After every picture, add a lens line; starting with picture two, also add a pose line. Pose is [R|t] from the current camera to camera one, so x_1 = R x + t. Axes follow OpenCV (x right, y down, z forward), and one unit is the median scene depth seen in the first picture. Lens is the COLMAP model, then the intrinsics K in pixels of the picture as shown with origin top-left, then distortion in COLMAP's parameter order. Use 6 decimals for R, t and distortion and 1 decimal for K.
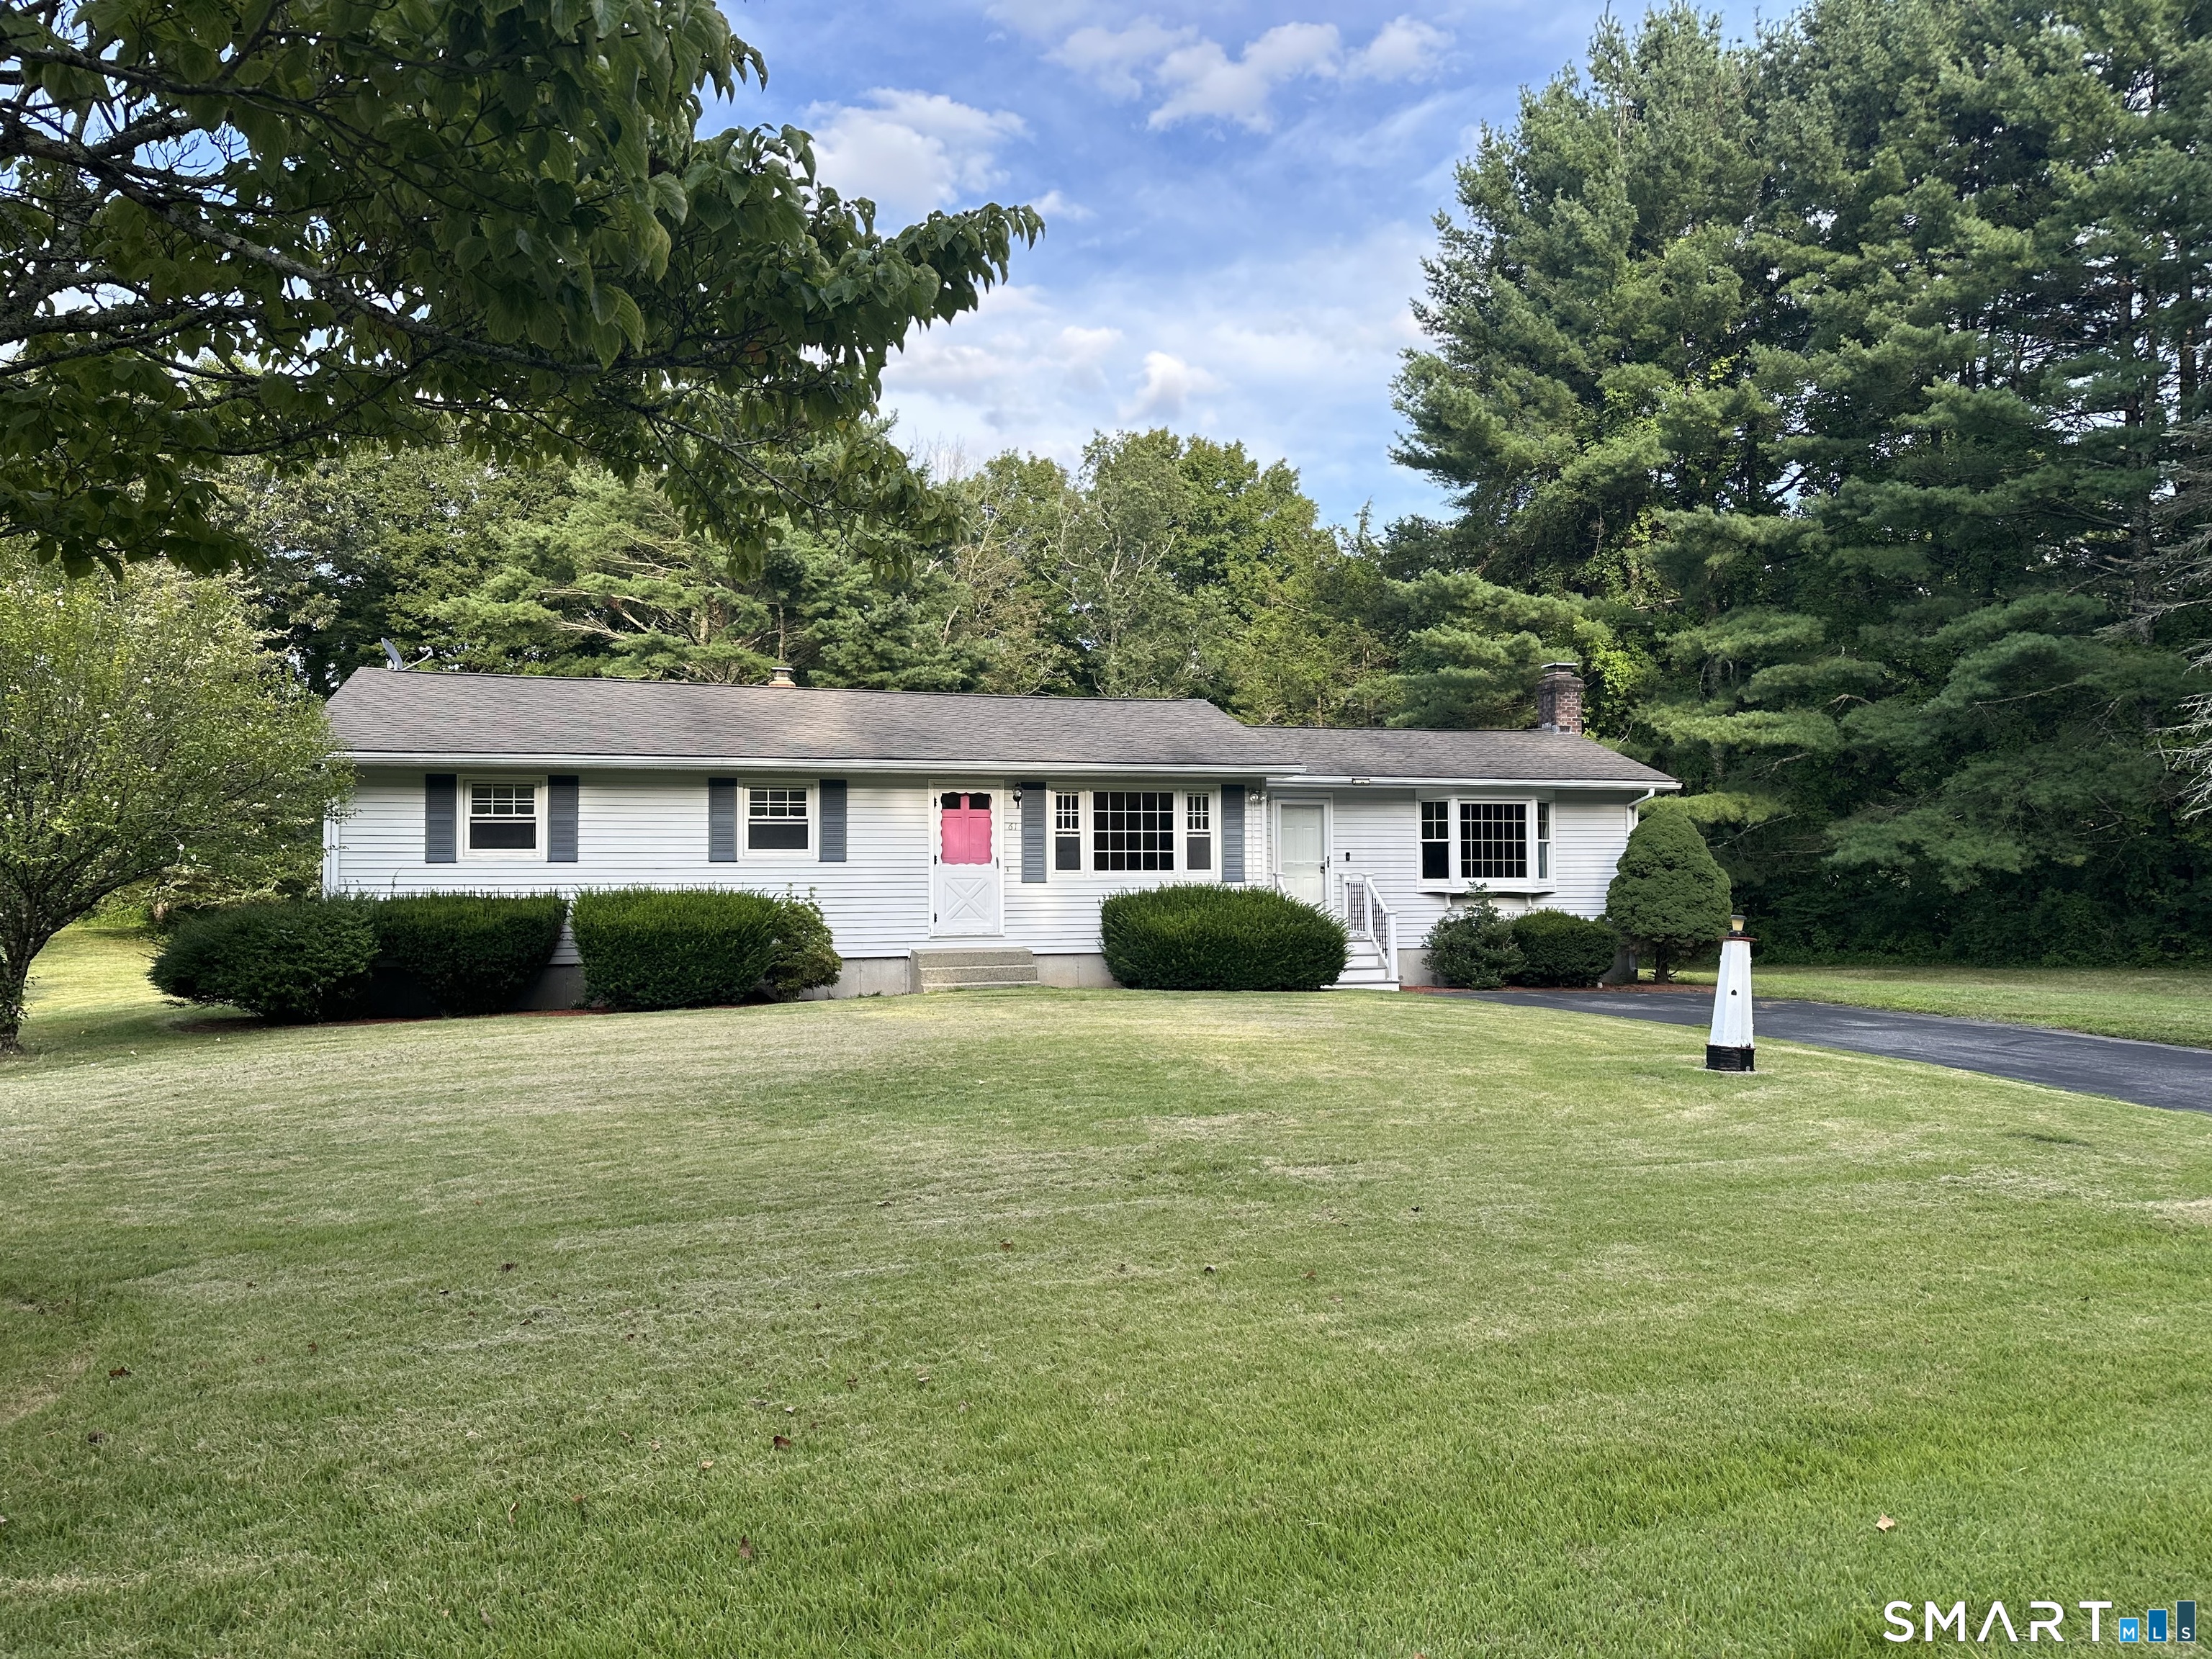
lens RADIAL K [[1541.9, 0, 1115.5], [0, 1541.9, 836.1], [0, 0, 1]] dist [0.071298, 0.001775]
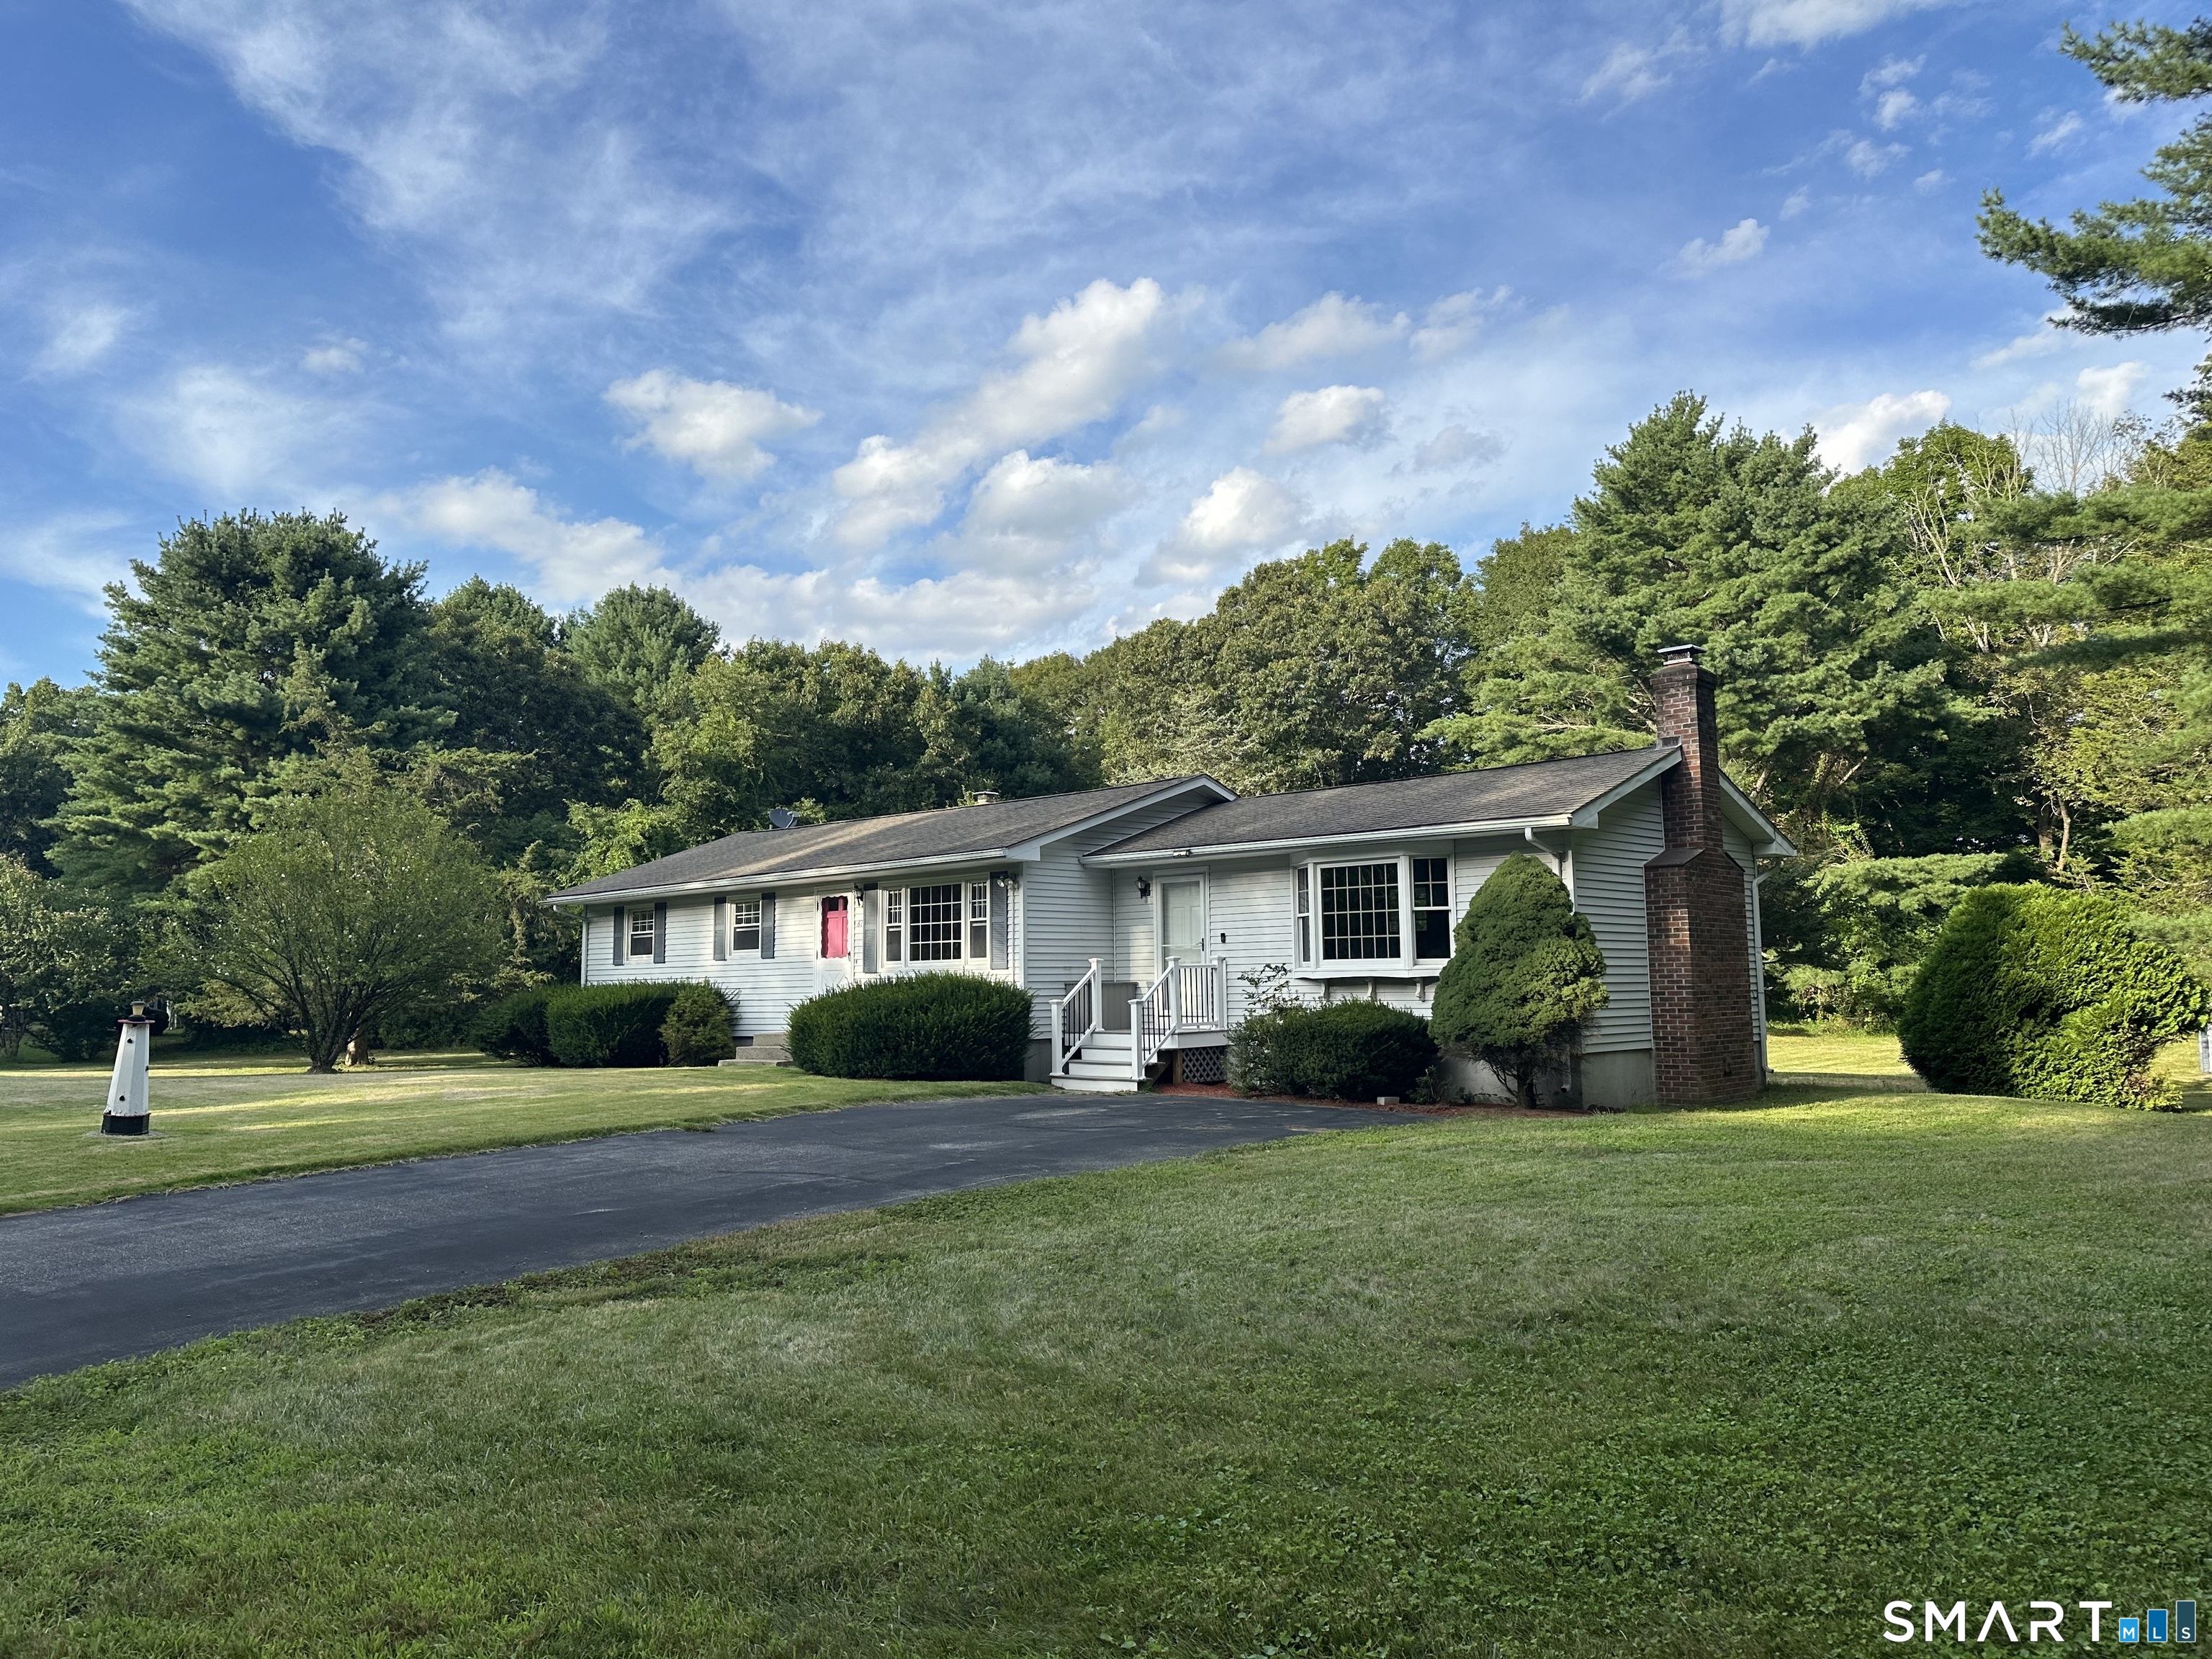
lens RADIAL K [[1541.9, 0, 1115.6], [0, 1541.9, 822.0], [0, 0, 1]] dist [0.071298, 0.001775]
pose [[0.523274, -0.093901, -0.846975, 0.980608], [0.035370, 0.995447, -0.088509, 0.026162], [0.851430, 0.016357, 0.524213, 0.549776]]
